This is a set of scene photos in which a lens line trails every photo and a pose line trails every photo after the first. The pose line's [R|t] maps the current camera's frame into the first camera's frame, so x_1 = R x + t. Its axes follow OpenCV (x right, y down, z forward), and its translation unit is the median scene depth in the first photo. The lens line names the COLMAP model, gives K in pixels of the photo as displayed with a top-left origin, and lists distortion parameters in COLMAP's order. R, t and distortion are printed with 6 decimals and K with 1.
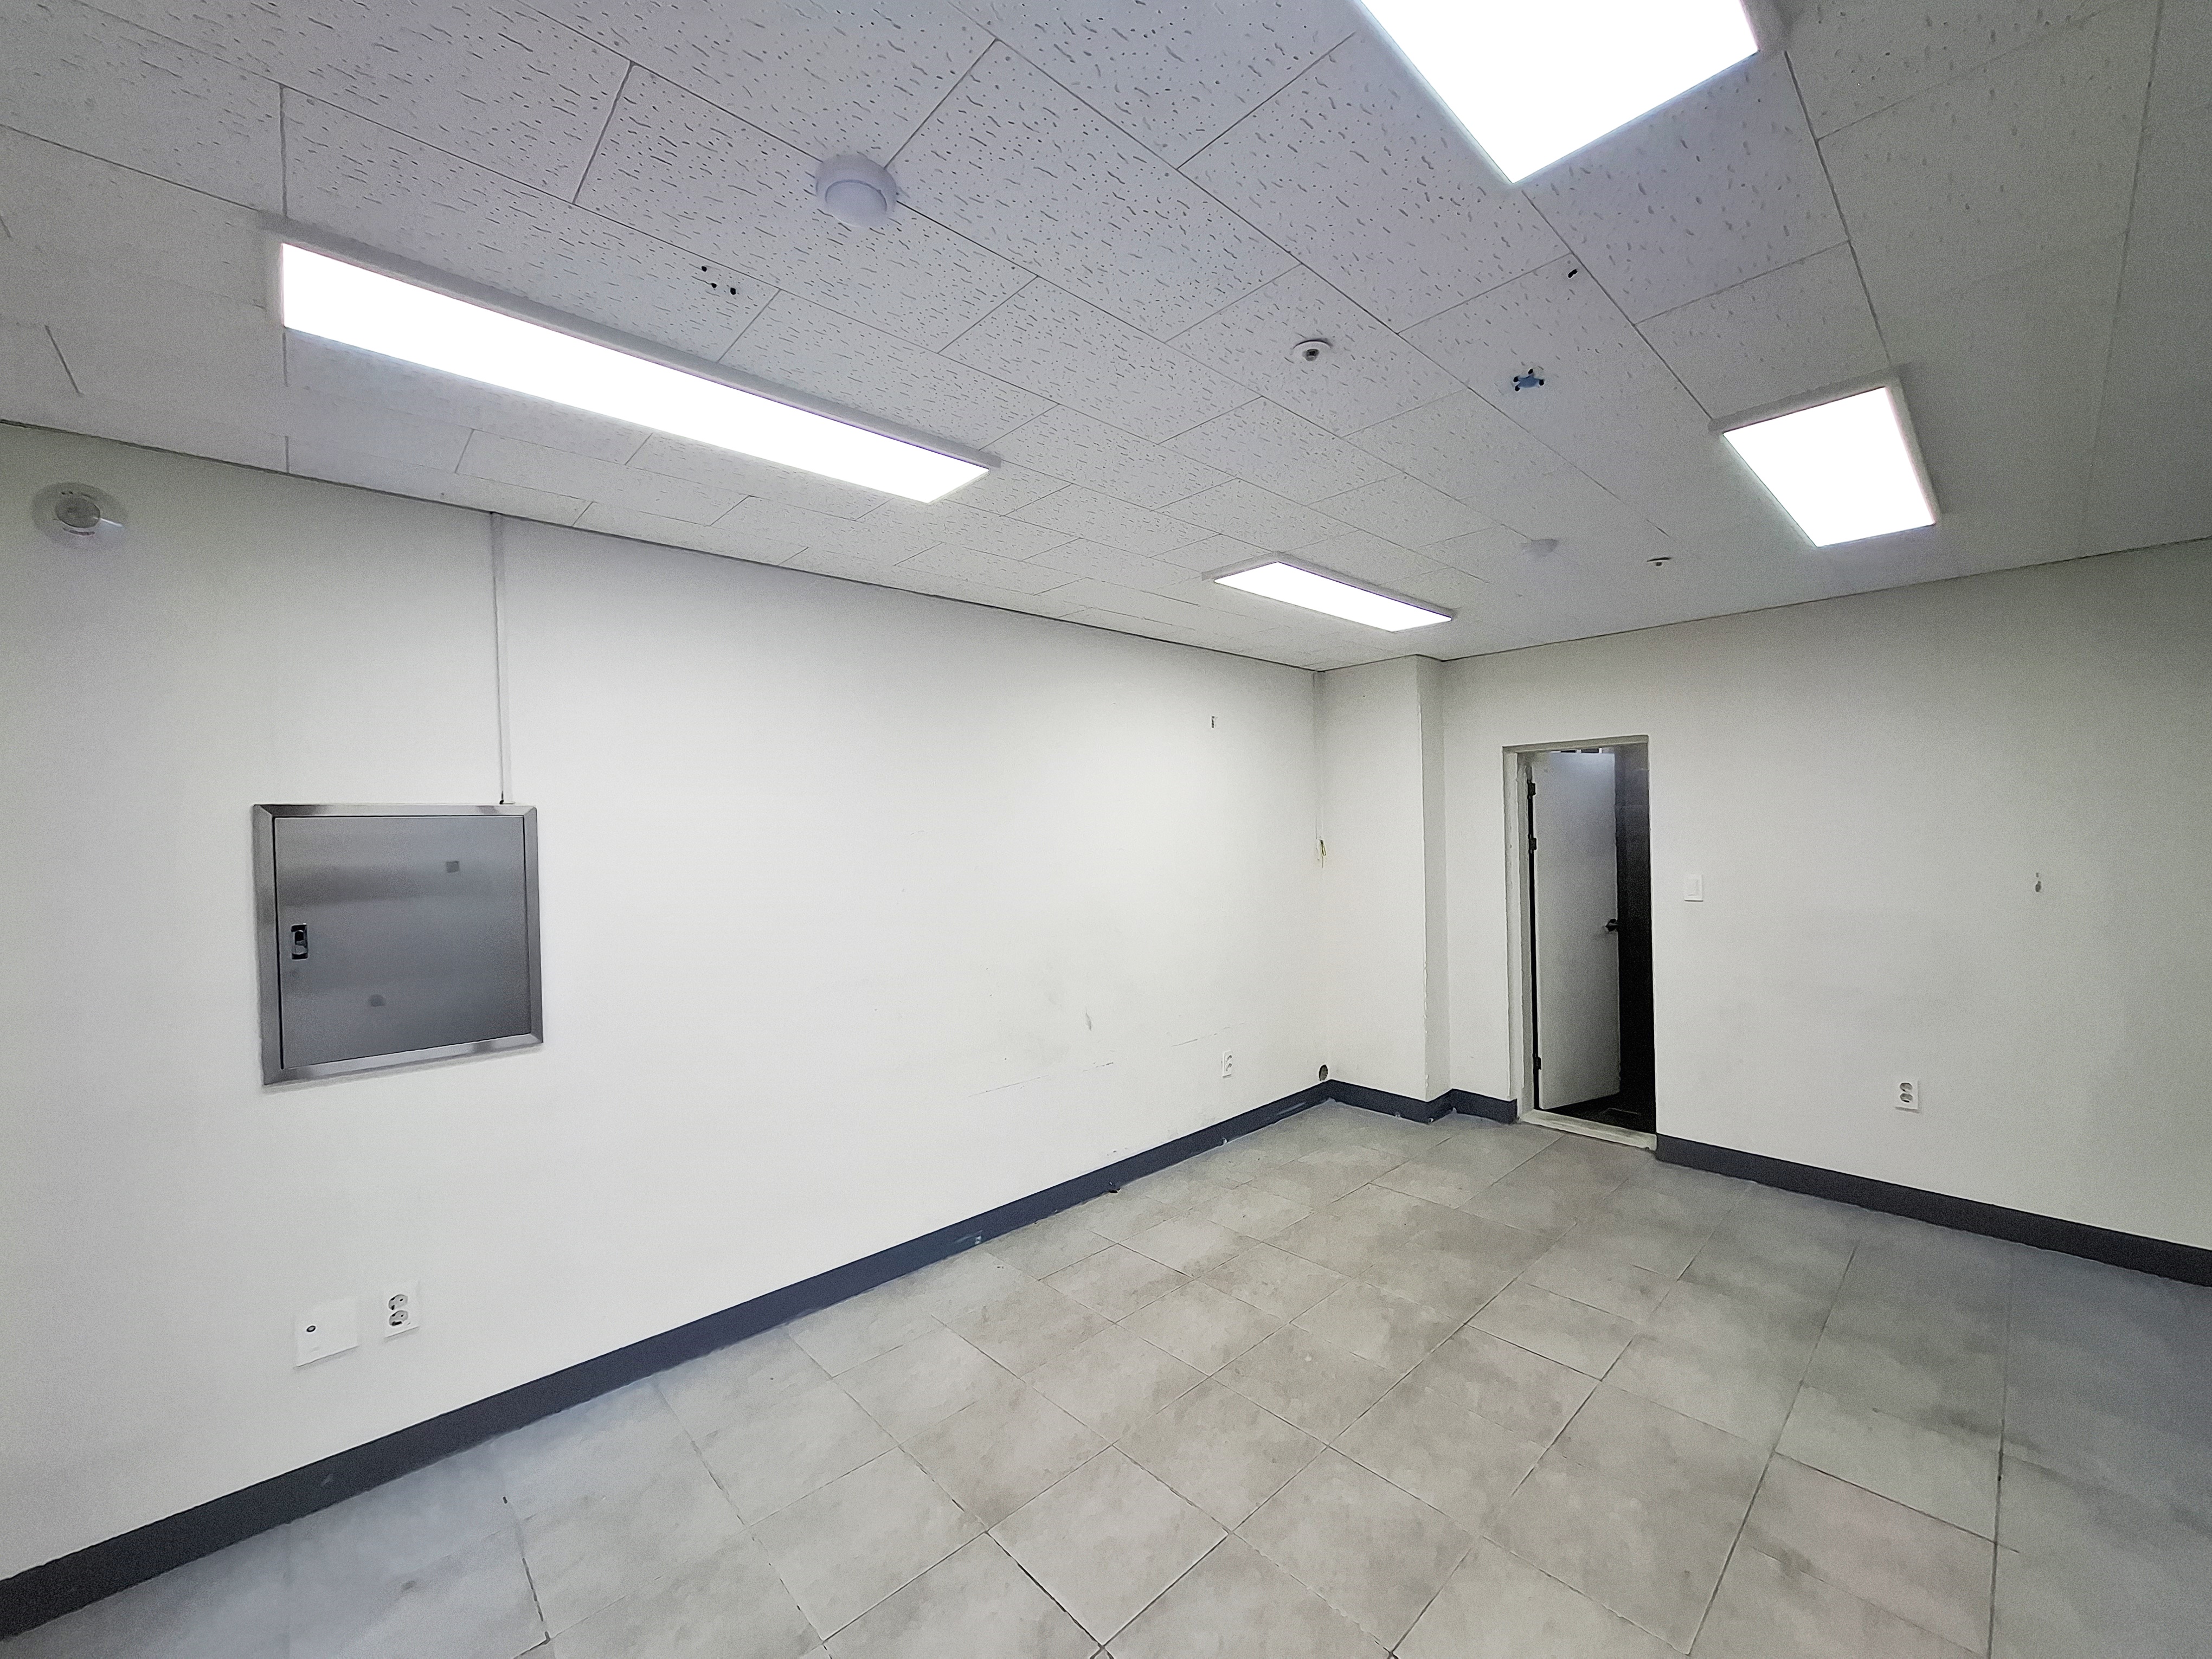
lens RADIAL K [[872.5, 0, 1088.3], [0, 872.5, 824.5], [0, 0, 1]] dist [-0.002008, 0.000513]
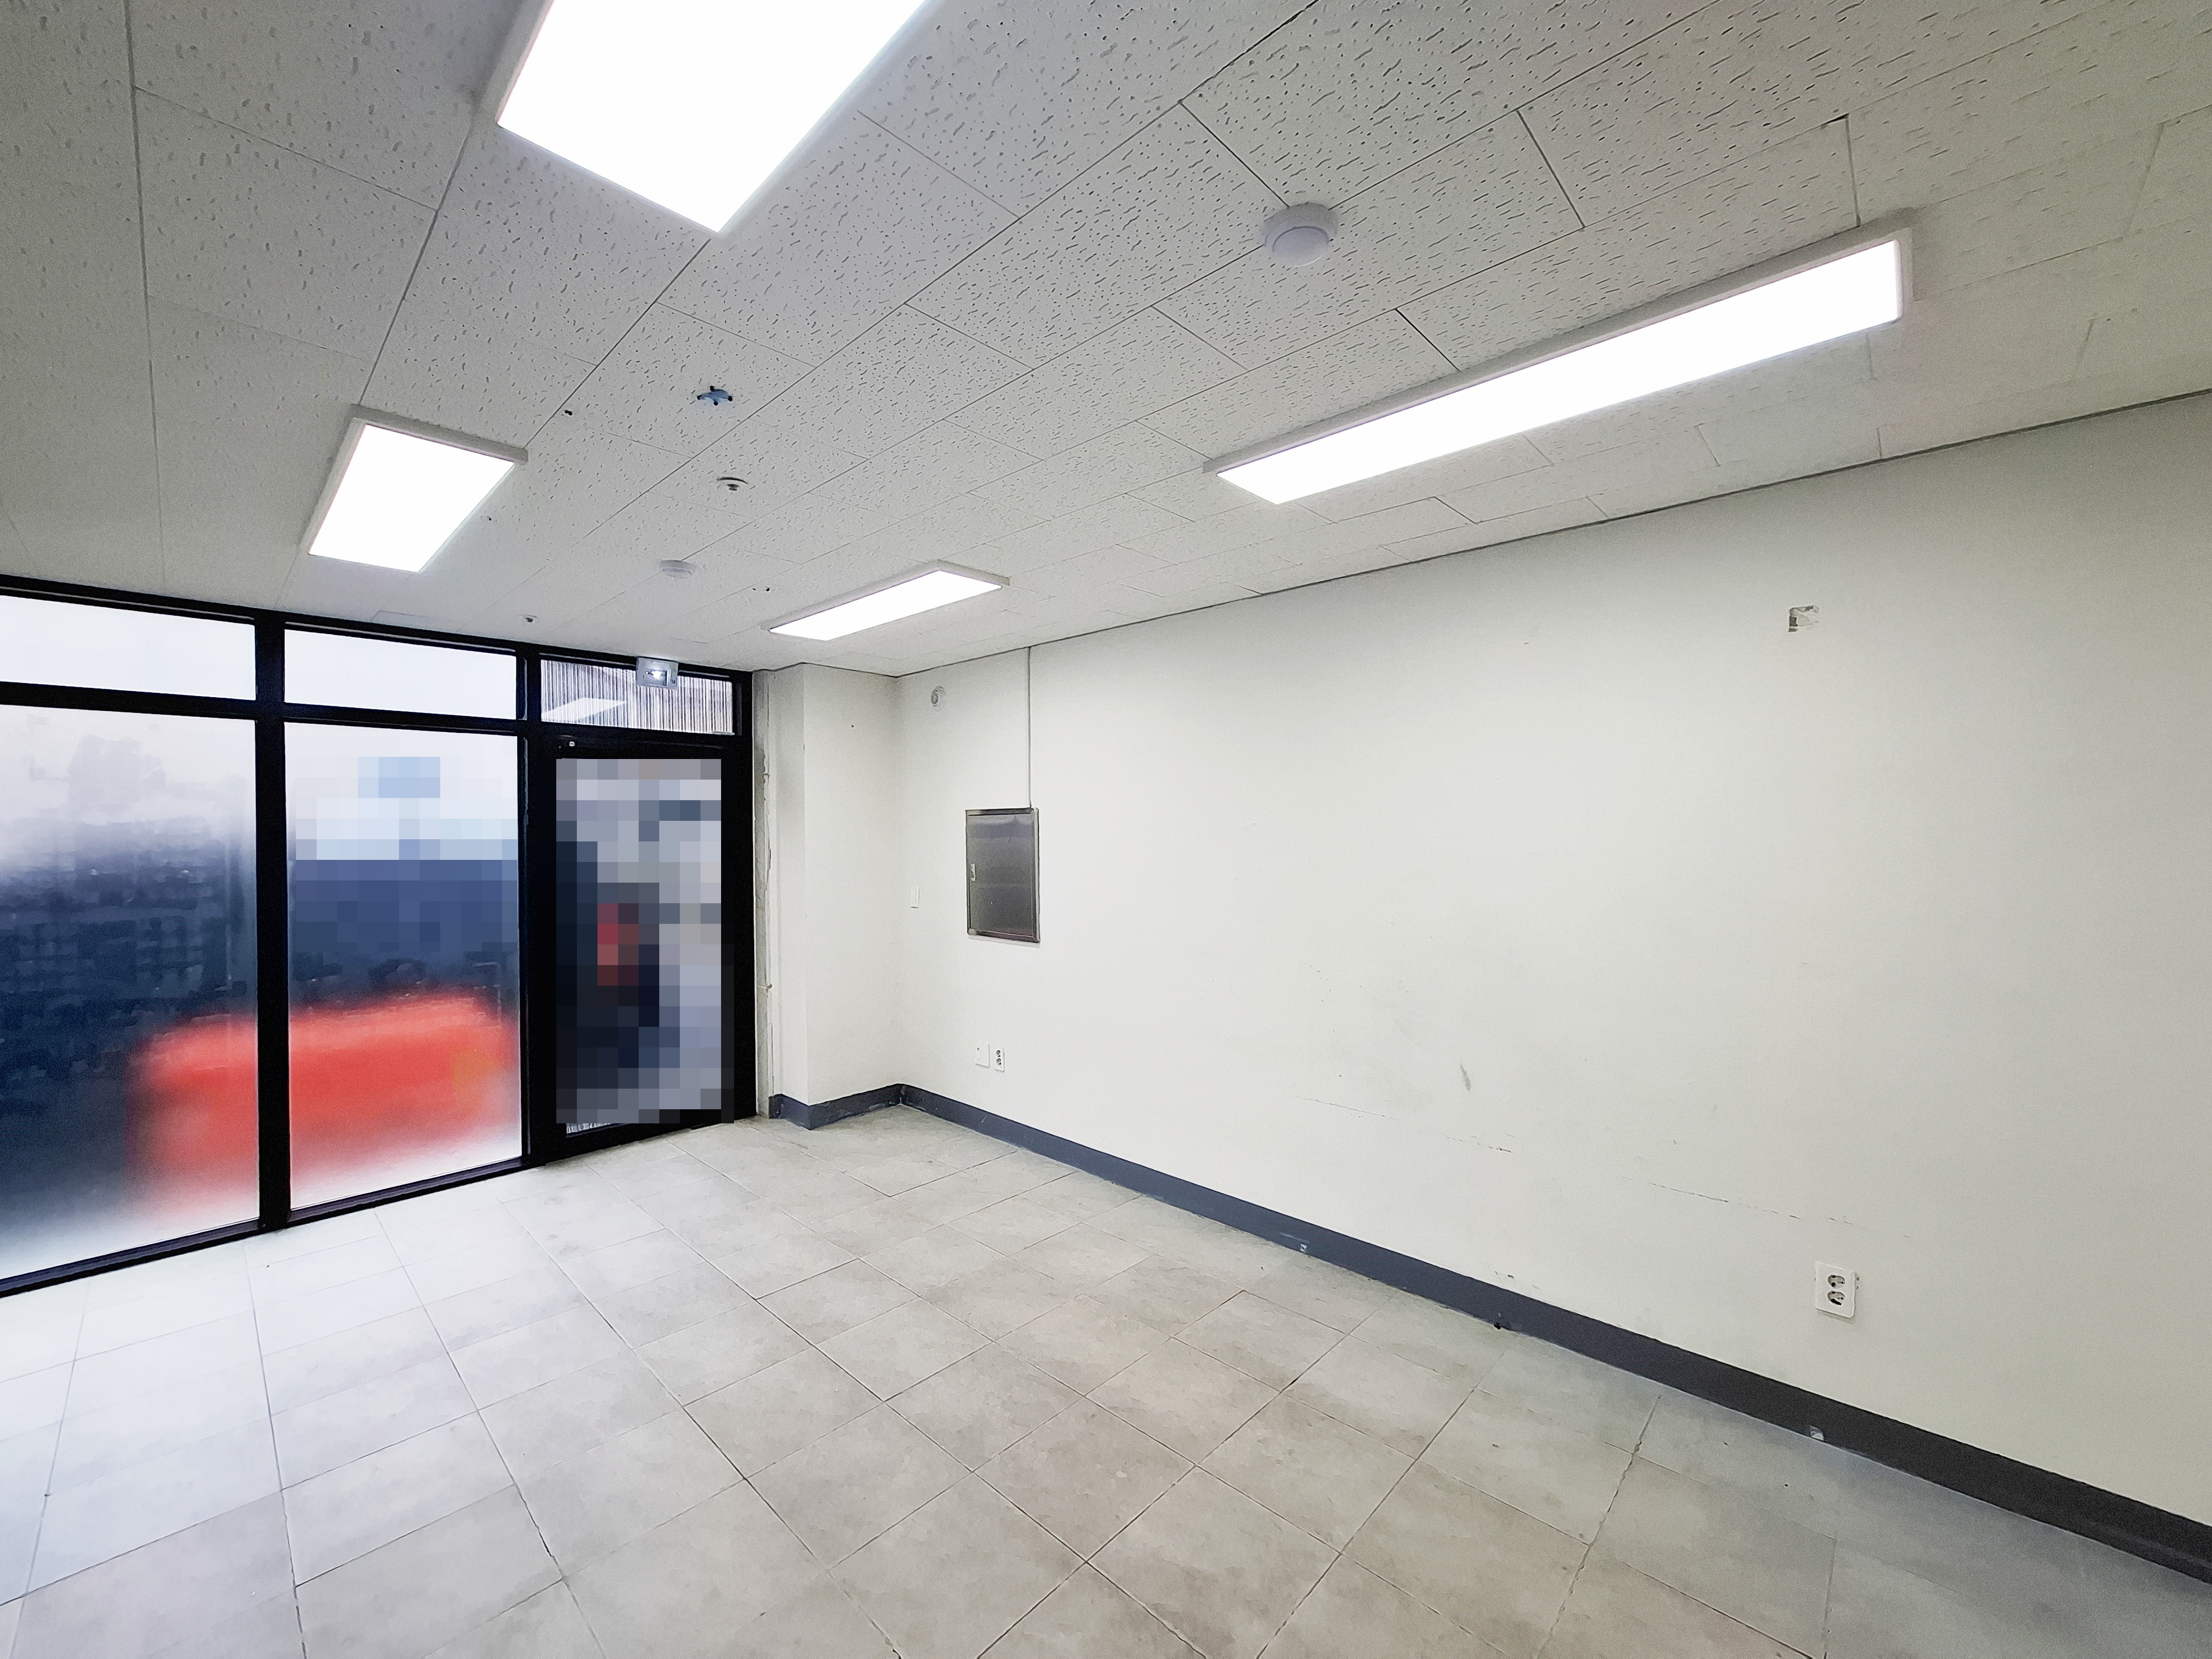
lens RADIAL K [[872.5, 0, 1104.5], [0, 872.5, 818.8], [0, 0, 1]] dist [-0.002008, 0.000513]
pose [[0.078527, 0.004617, -0.996901, 1.055824], [0.003631, 0.999981, 0.004917, -0.005771], [0.996905, -0.004006, 0.078509, 0.915492]]
